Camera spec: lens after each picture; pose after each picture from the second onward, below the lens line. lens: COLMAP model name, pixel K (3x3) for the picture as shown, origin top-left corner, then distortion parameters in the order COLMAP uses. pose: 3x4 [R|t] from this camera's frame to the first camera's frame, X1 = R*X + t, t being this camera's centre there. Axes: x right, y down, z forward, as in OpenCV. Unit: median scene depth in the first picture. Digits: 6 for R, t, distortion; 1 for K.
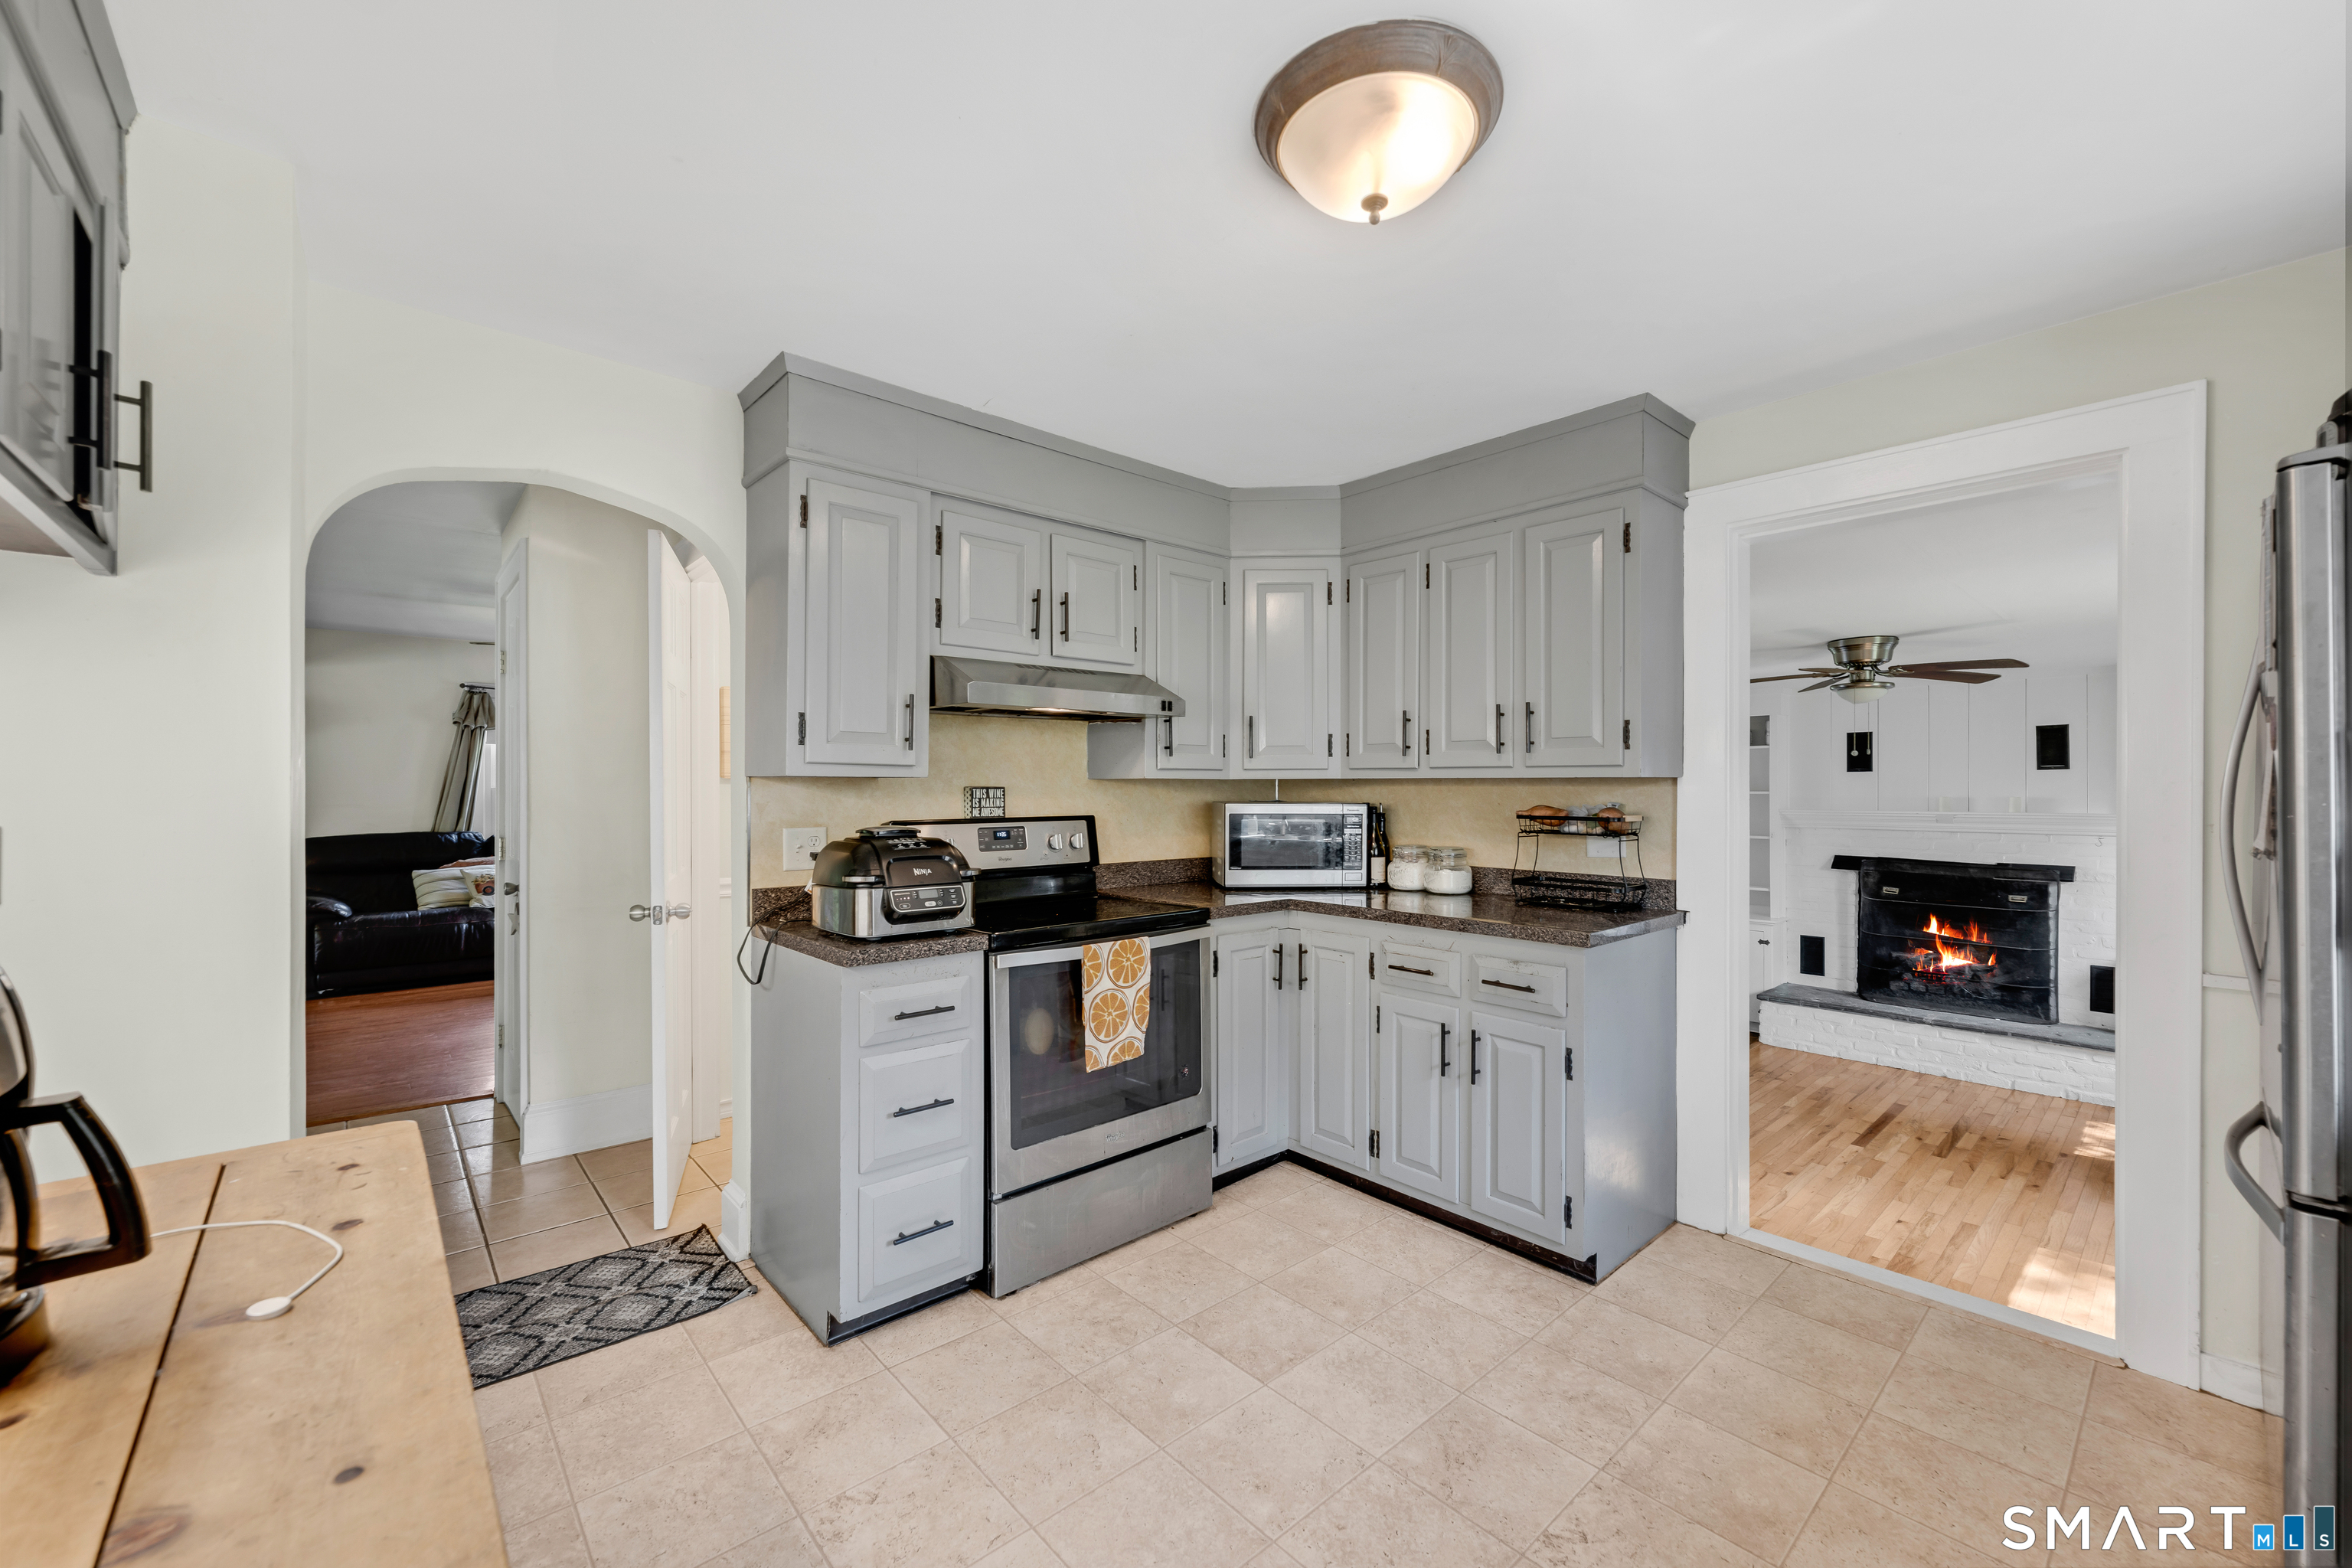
lens RADIAL K [[935.2, 0, 1189.0], [0, 935.2, 790.6], [0, 0, 1]] dist [-0.001187, -0.000312]
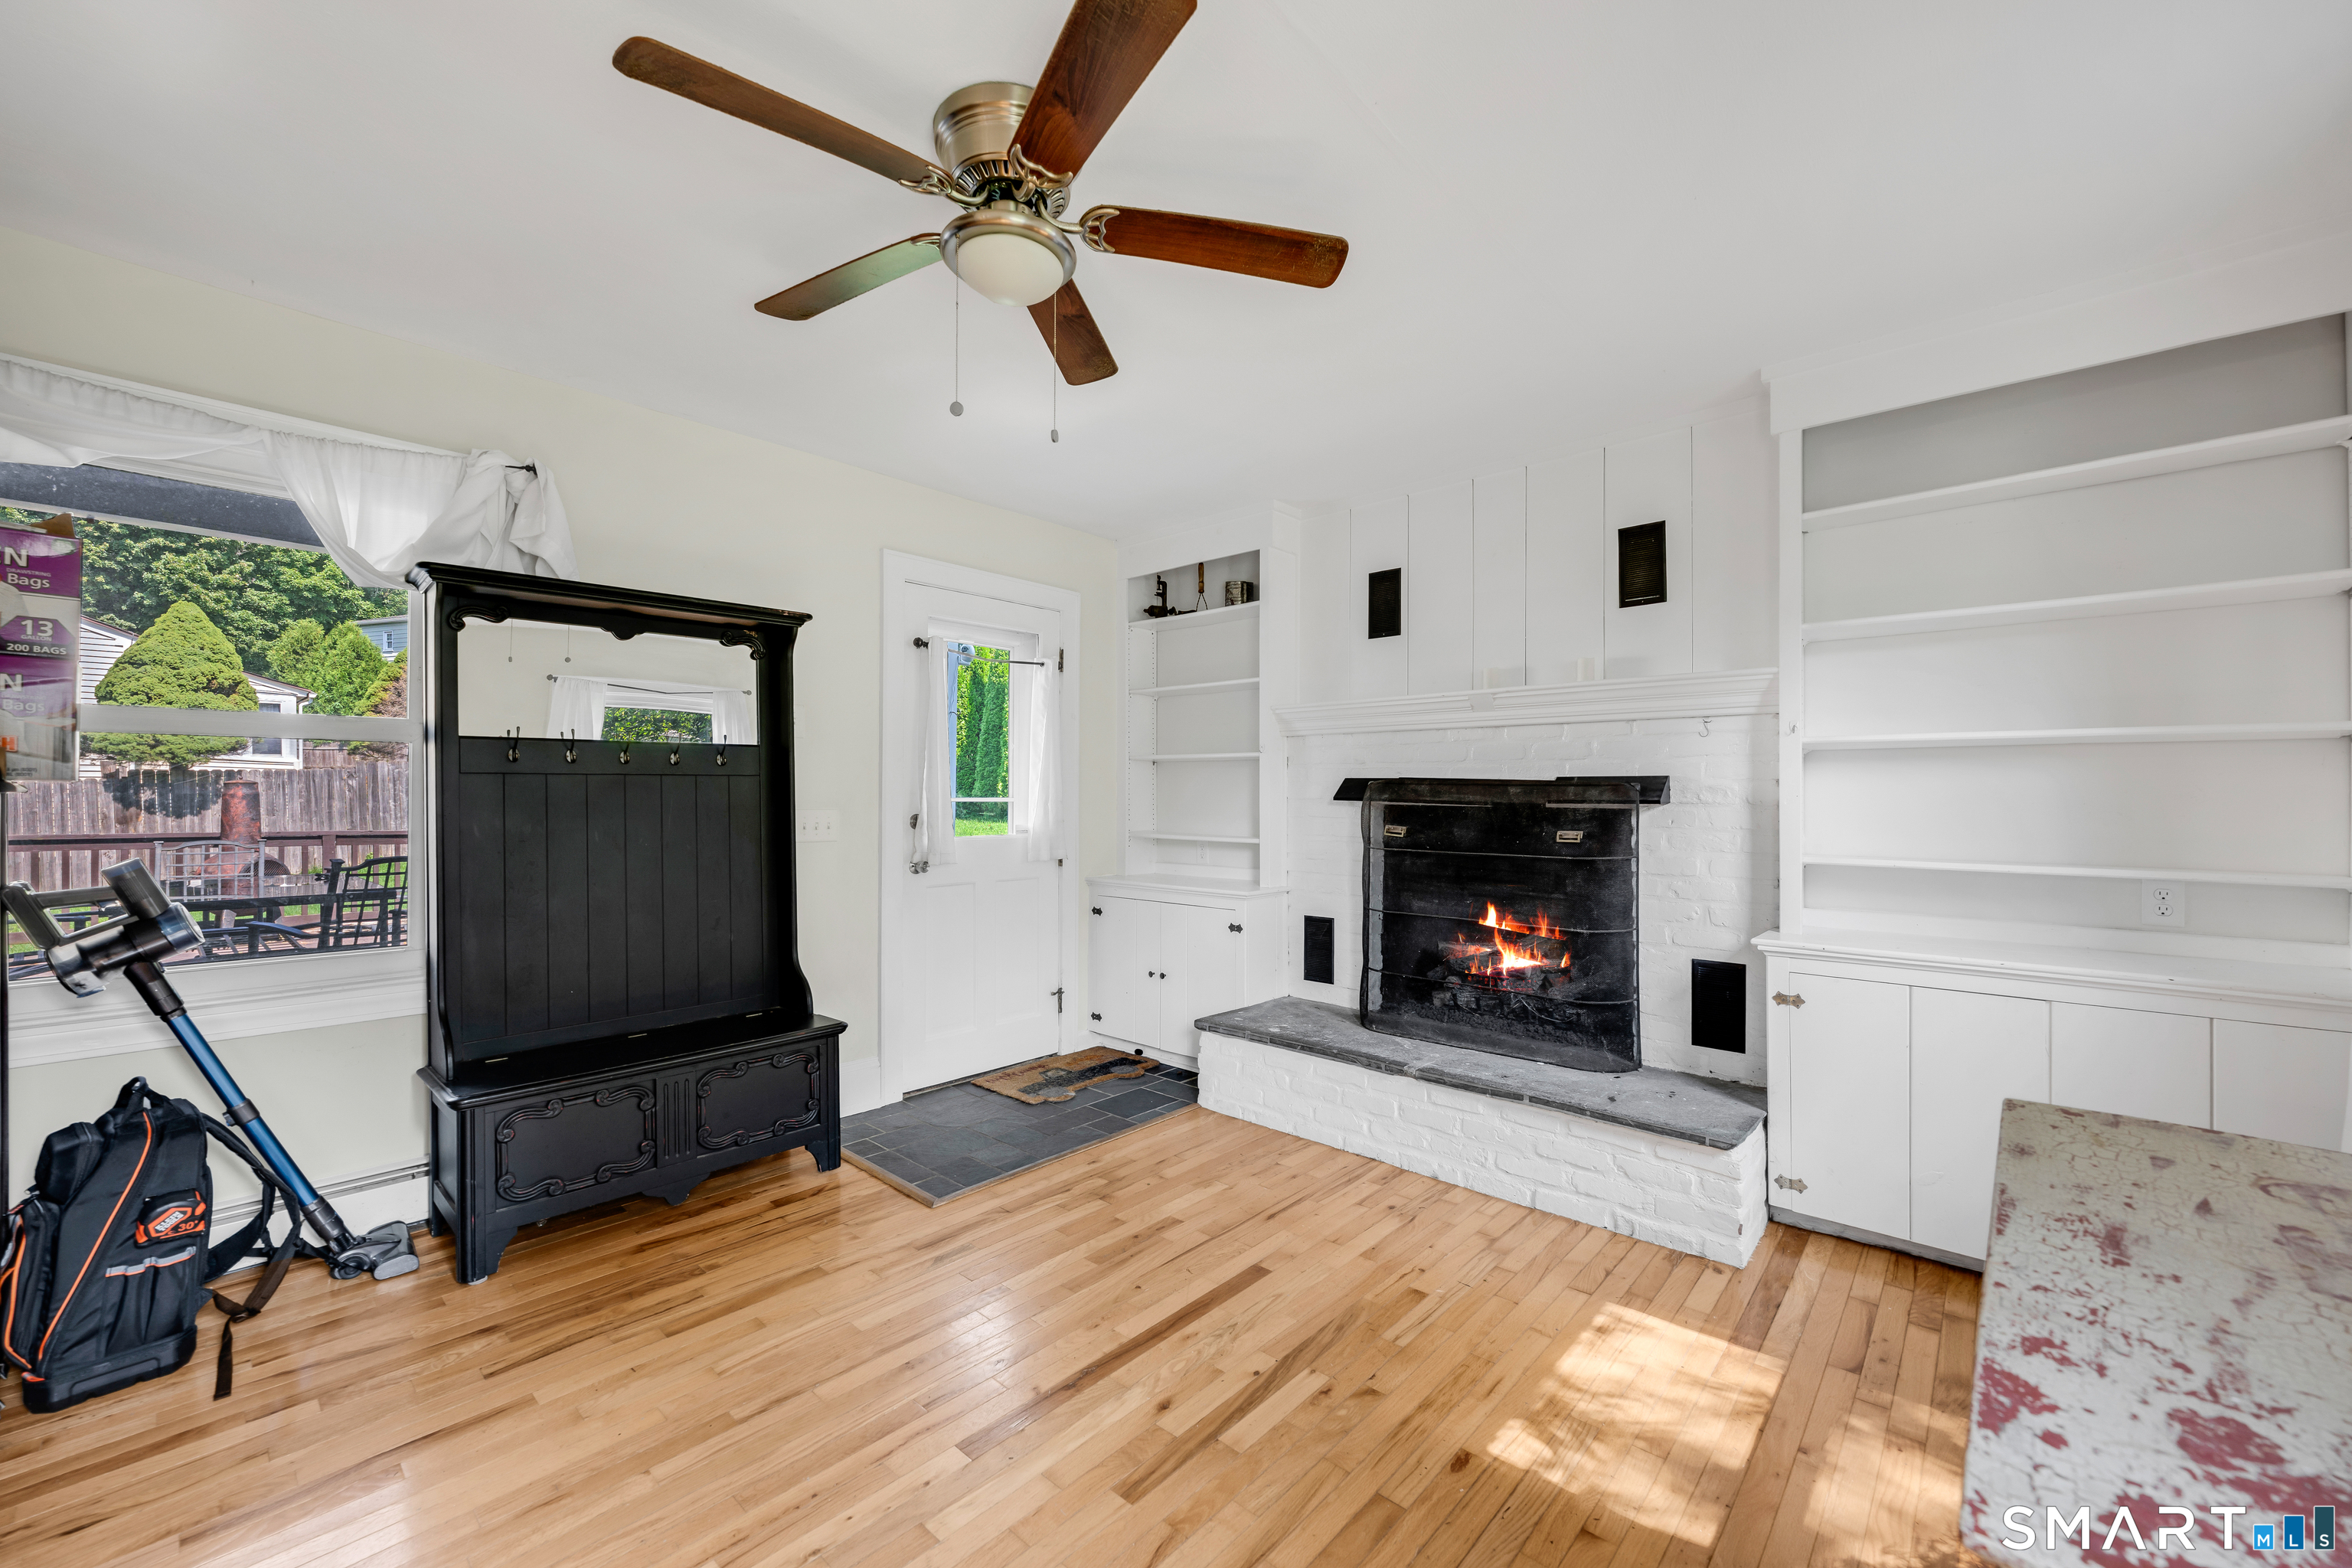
lens RADIAL K [[935.2, 0, 1209.7], [0, 935.2, 793.9], [0, 0, 1]] dist [-0.001187, -0.000312]
pose [[0.991778, 0.003328, 0.127926, 0.613393], [-0.003074, 0.999993, -0.002181, 0.092839], [-0.127932, 0.001770, 0.991781, 0.494355]]
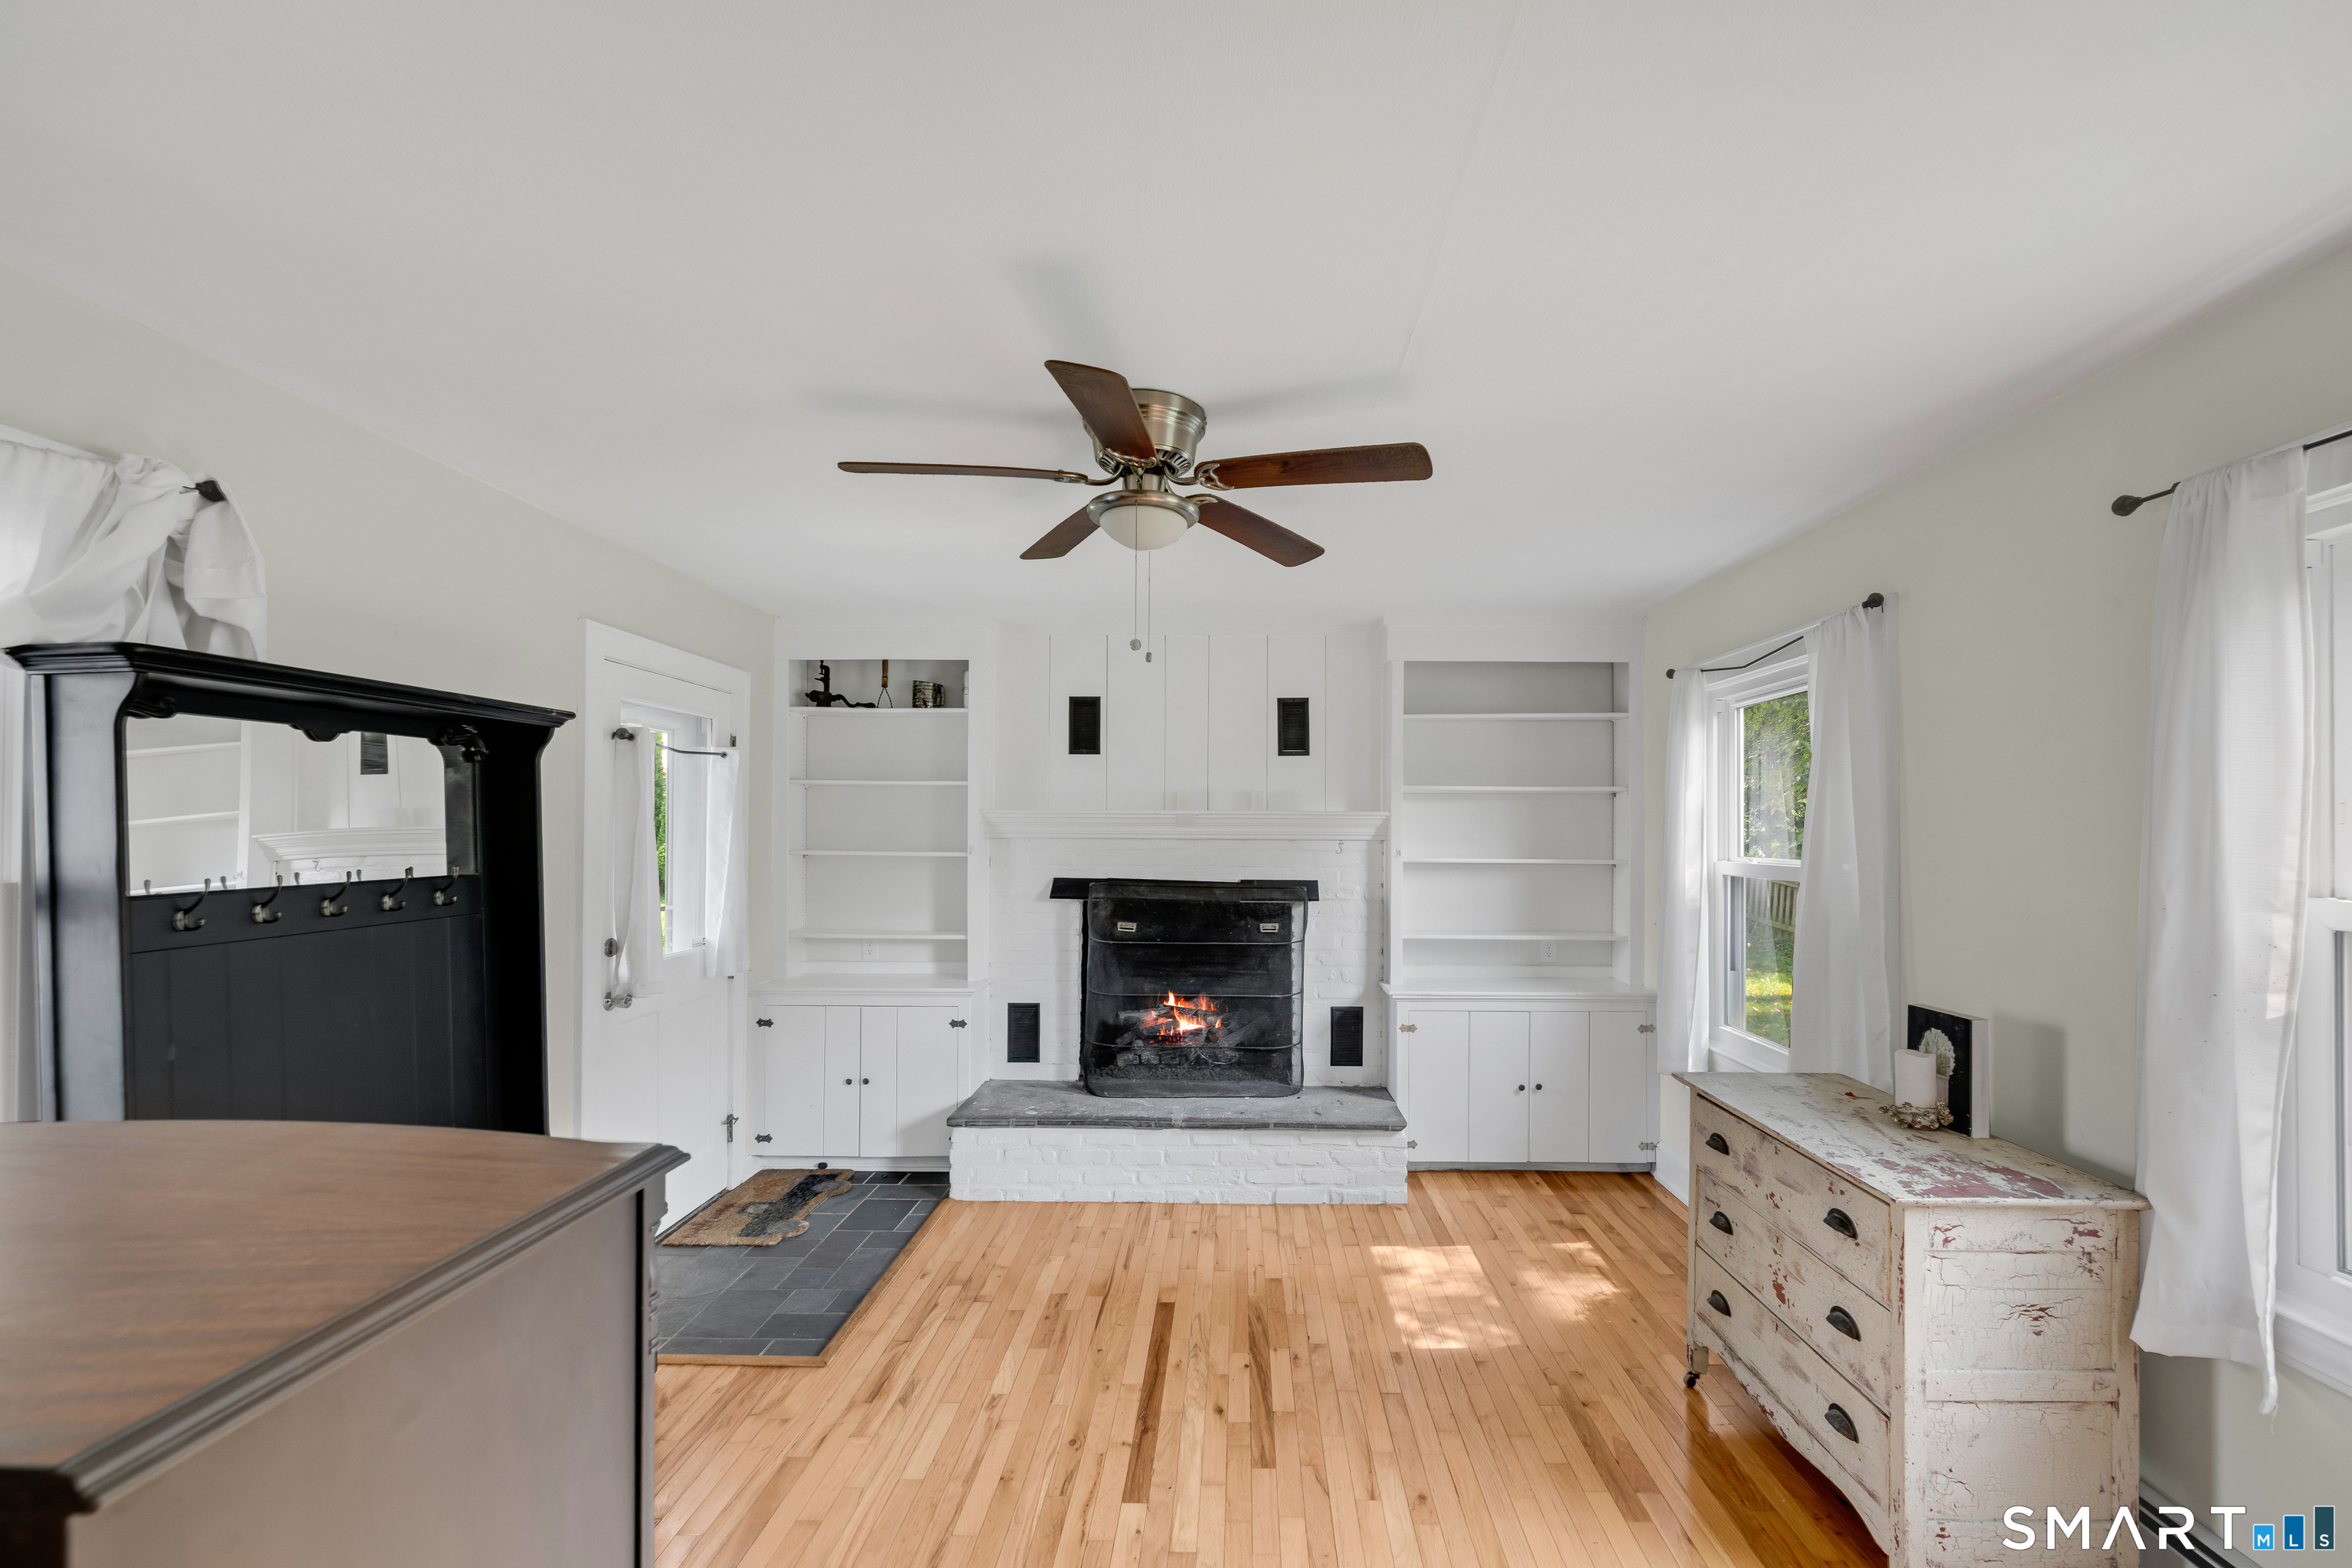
lens RADIAL K [[935.2, 0, 1257.8], [0, 935.2, 833.4], [0, 0, 1]] dist [-0.001187, -0.000312]
pose [[0.654653, 0.005491, 0.755910, 0.329088], [-0.007323, 0.999973, -0.000922, 0.042713], [-0.755894, -0.004932, 0.654675, 0.528639]]
